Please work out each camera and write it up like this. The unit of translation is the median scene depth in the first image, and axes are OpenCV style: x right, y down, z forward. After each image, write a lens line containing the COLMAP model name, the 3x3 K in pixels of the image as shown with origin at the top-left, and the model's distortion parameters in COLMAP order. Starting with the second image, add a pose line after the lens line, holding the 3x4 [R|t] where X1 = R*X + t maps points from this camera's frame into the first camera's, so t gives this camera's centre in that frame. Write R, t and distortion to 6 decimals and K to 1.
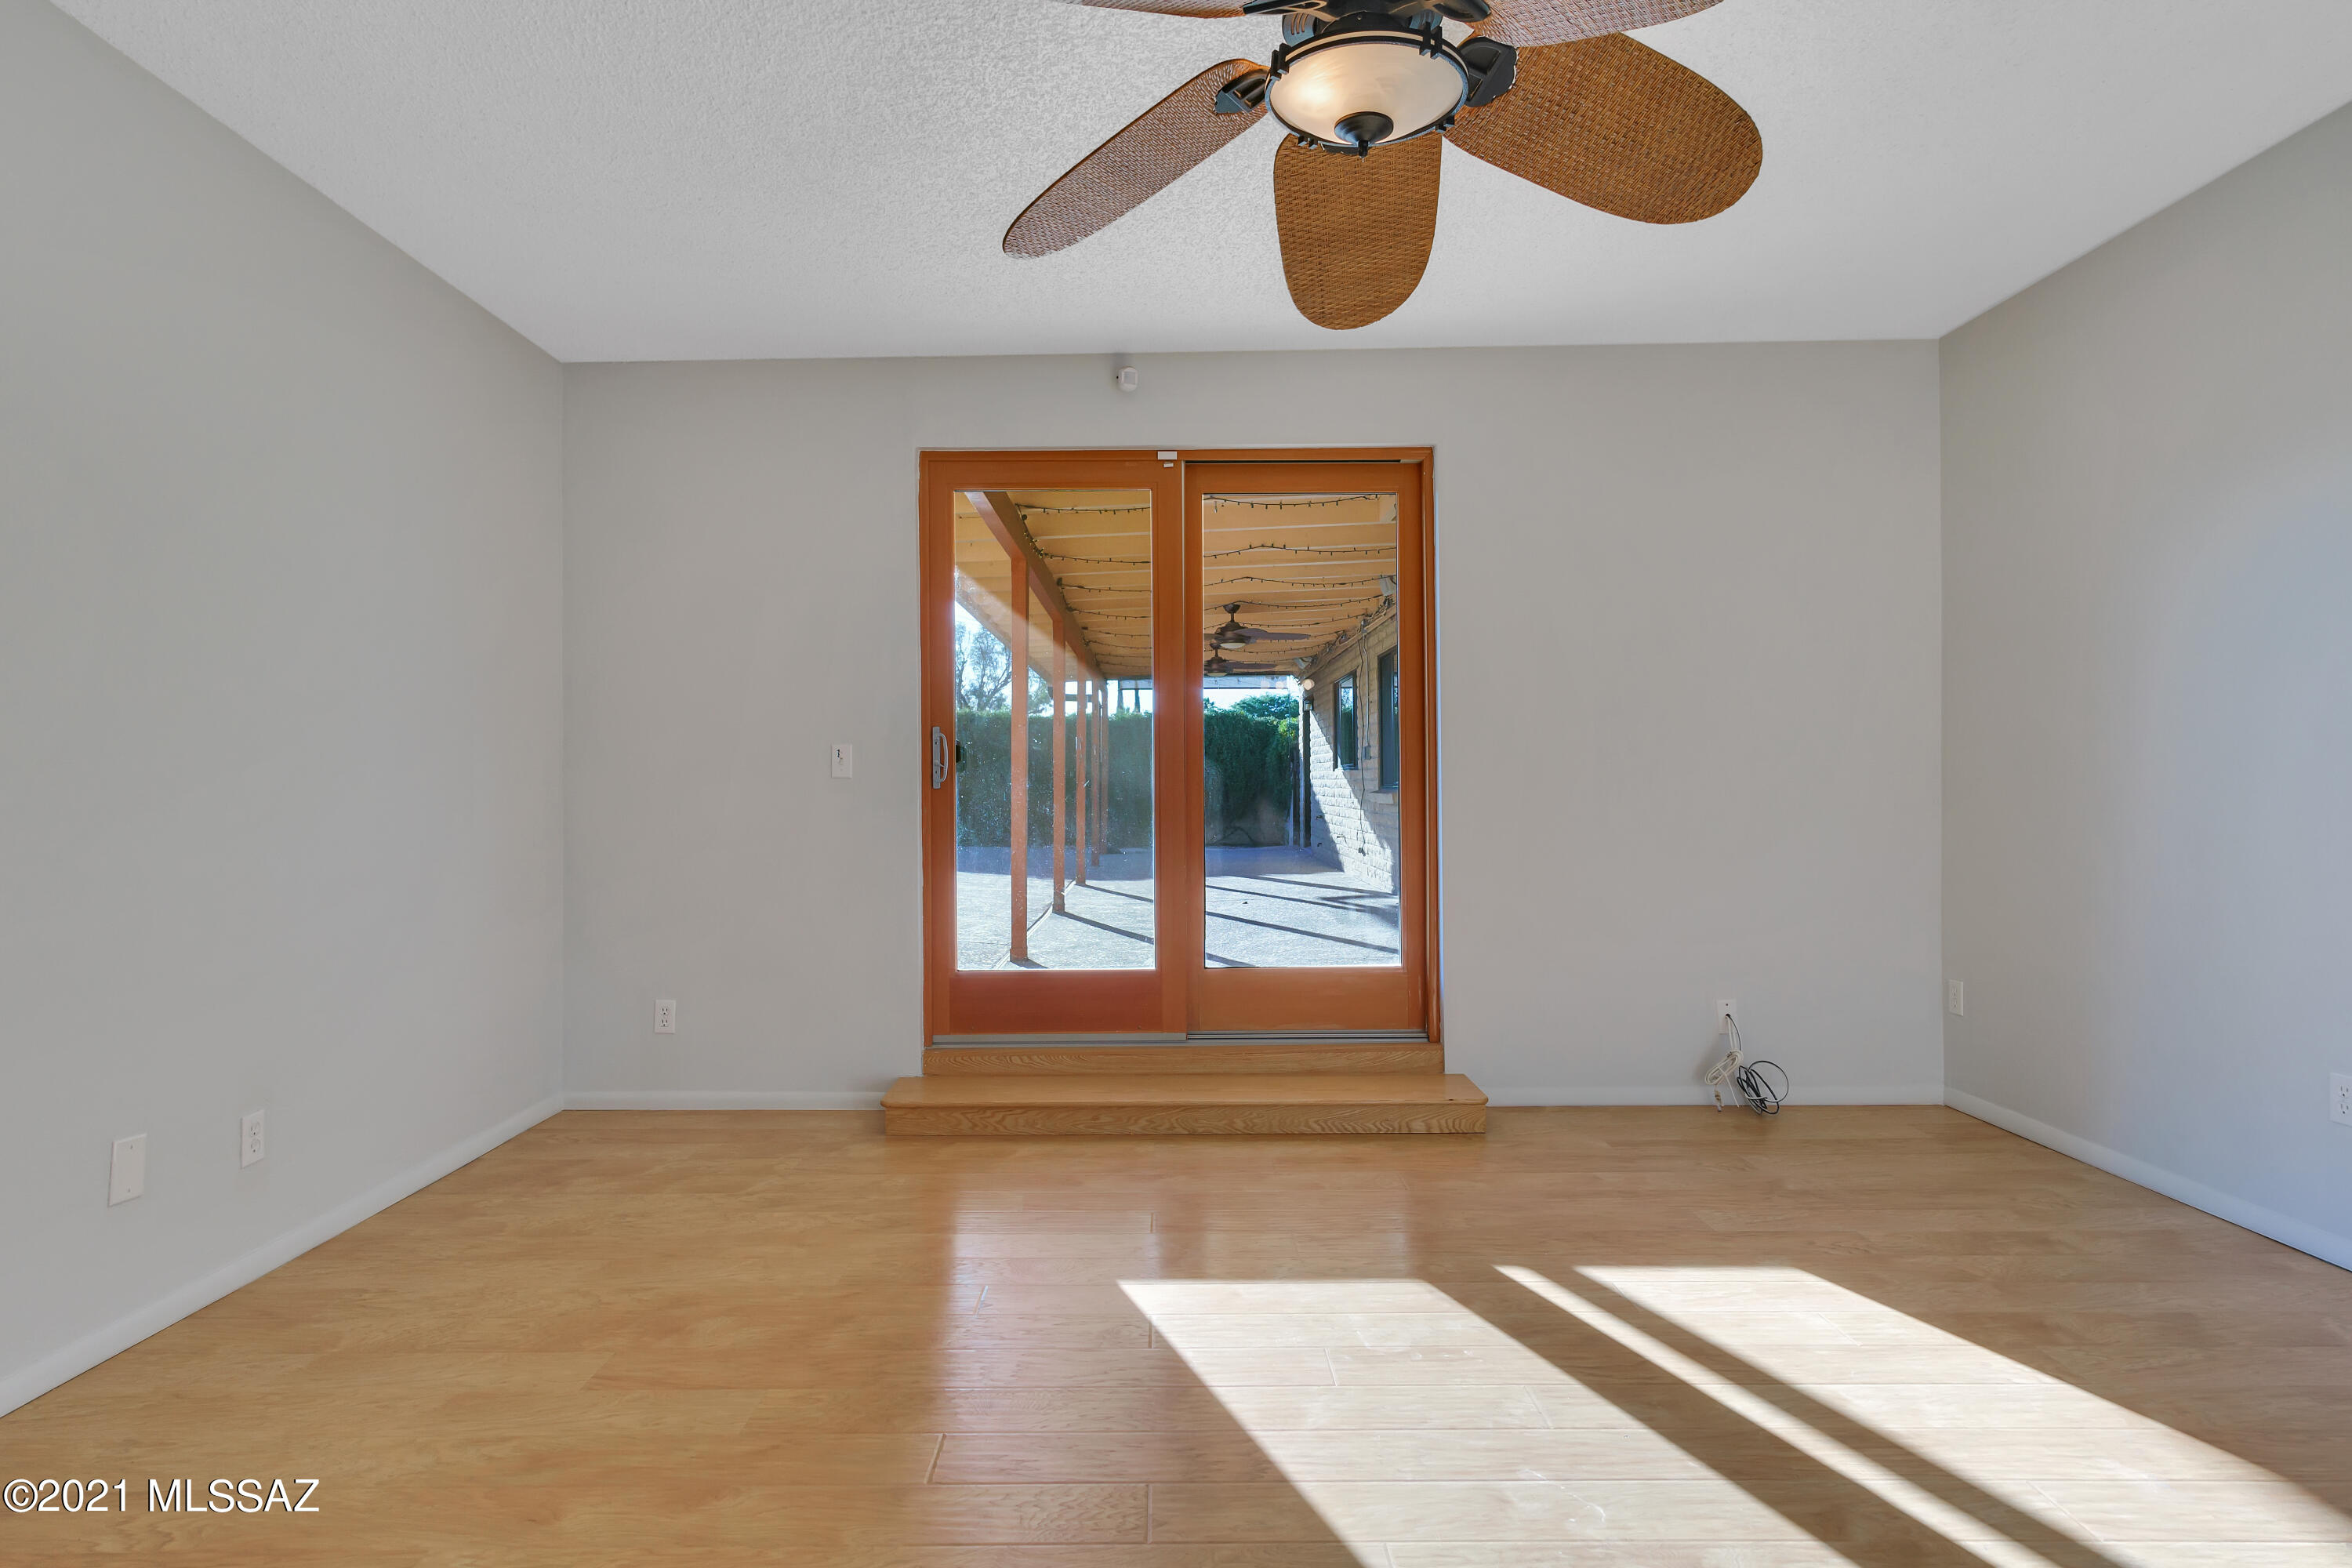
lens RADIAL K [[1236.8, 0, 1168.5], [0, 1236.8, 780.9], [0, 0, 1]] dist [0.001964, 0.001505]
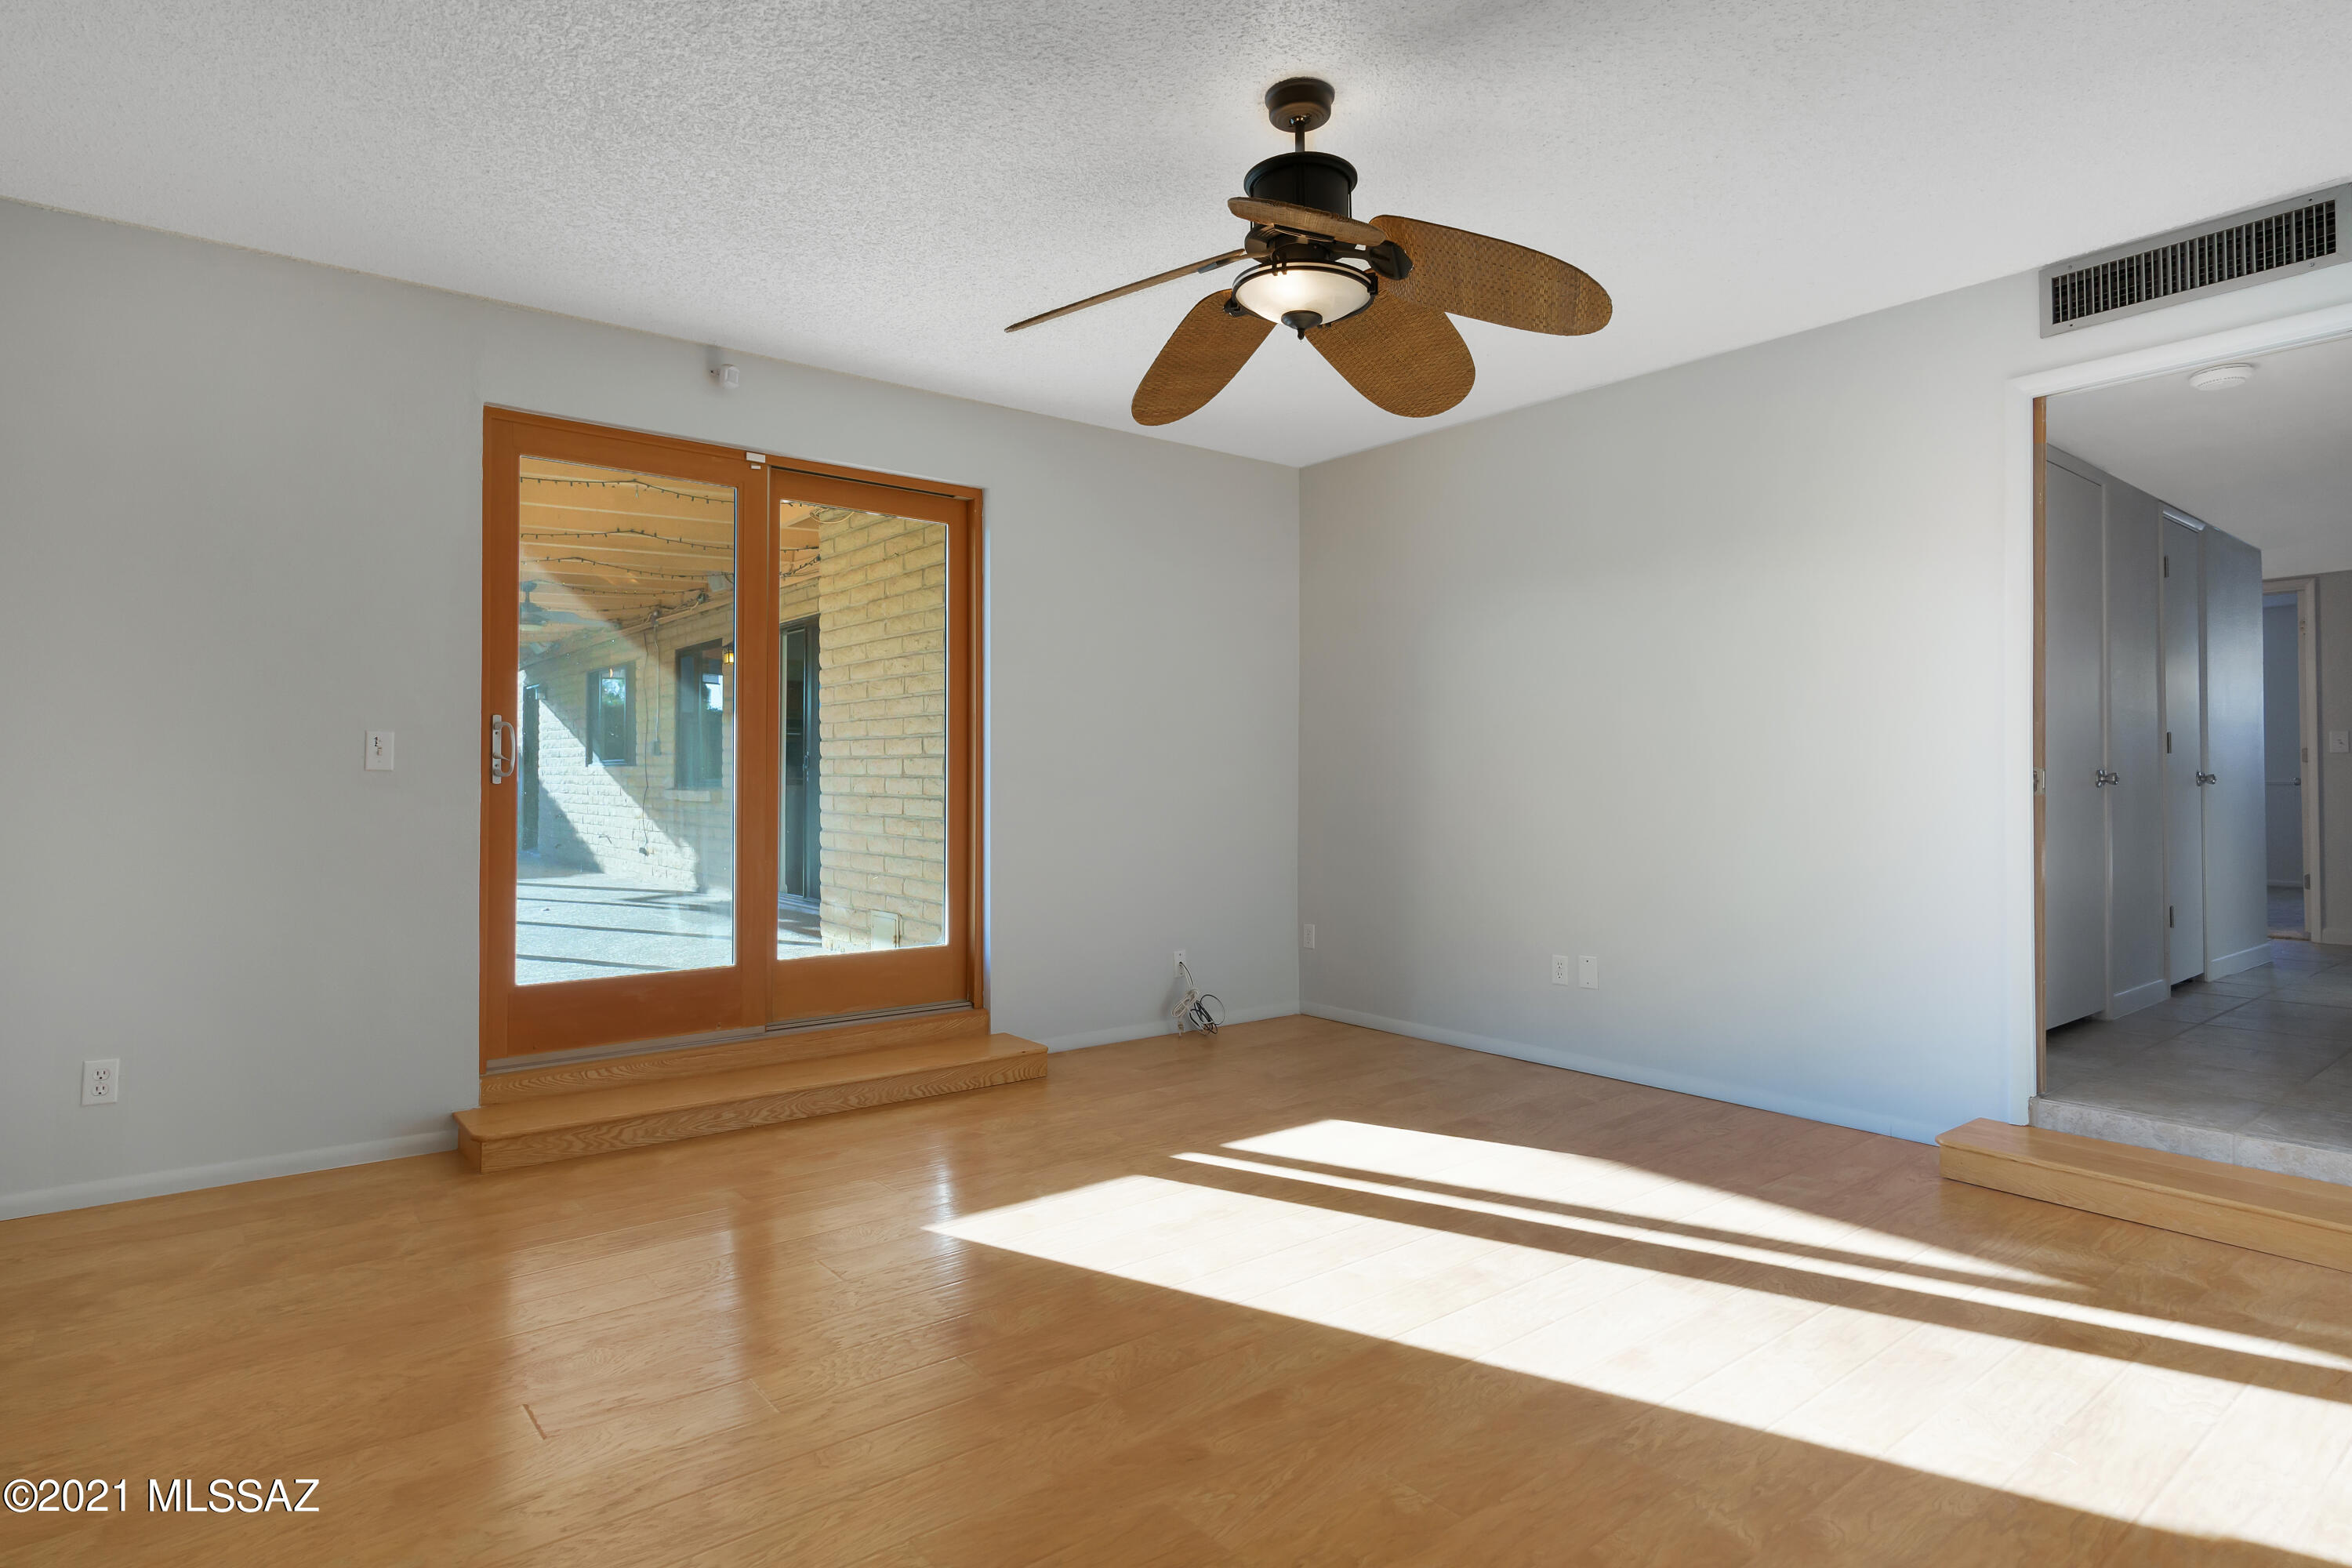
lens RADIAL K [[1230.7, 0, 1168.9], [0, 1230.7, 769.3], [0, 0, 1]] dist [-0.000312, 0.000432]
pose [[0.782908, 0.013167, 0.621998, -0.360974], [-0.008300, 0.999908, -0.010721, 0.000895], [-0.622082, 0.003231, 0.782946, -0.001745]]
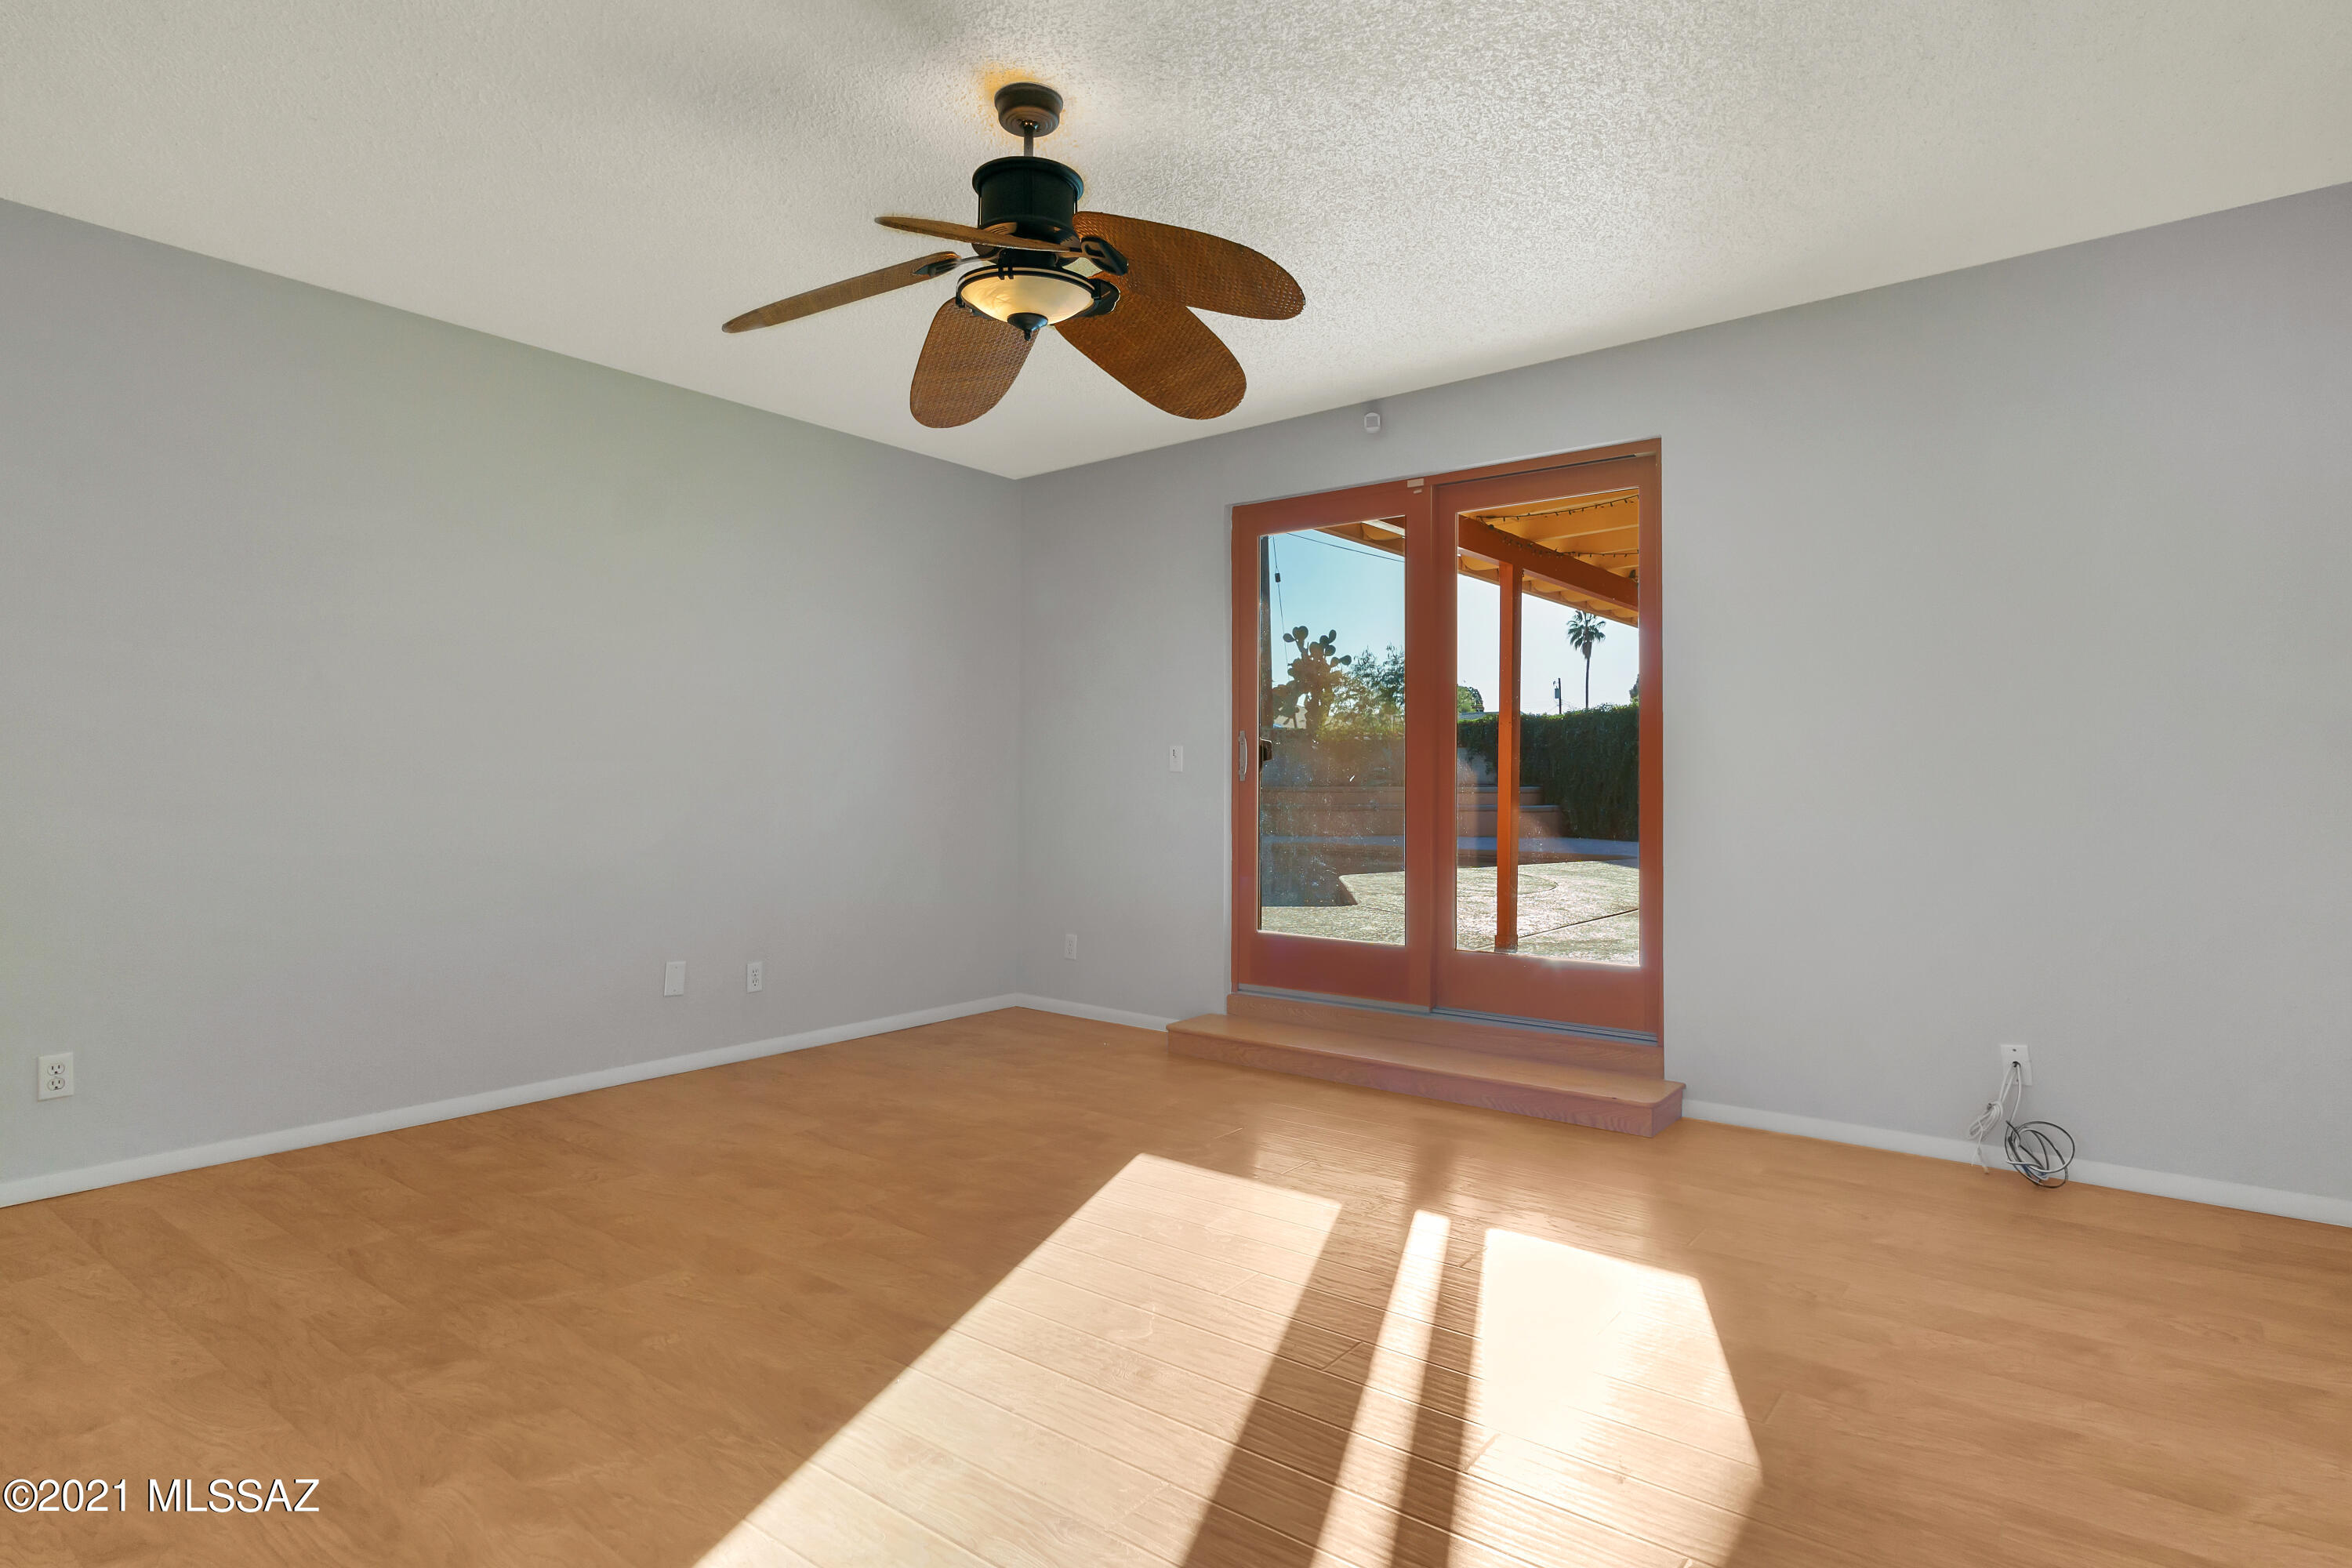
lens RADIAL K [[1249.9, 0, 1176.0], [0, 1249.9, 784.0], [0, 0, 1]] dist [0.002954, 0.002036]
pose [[0.791624, 0.013015, -0.610870, 0.515853], [-0.006927, 0.999900, 0.012328, -0.006464], [0.610969, -0.005528, 0.791635, -0.017090]]
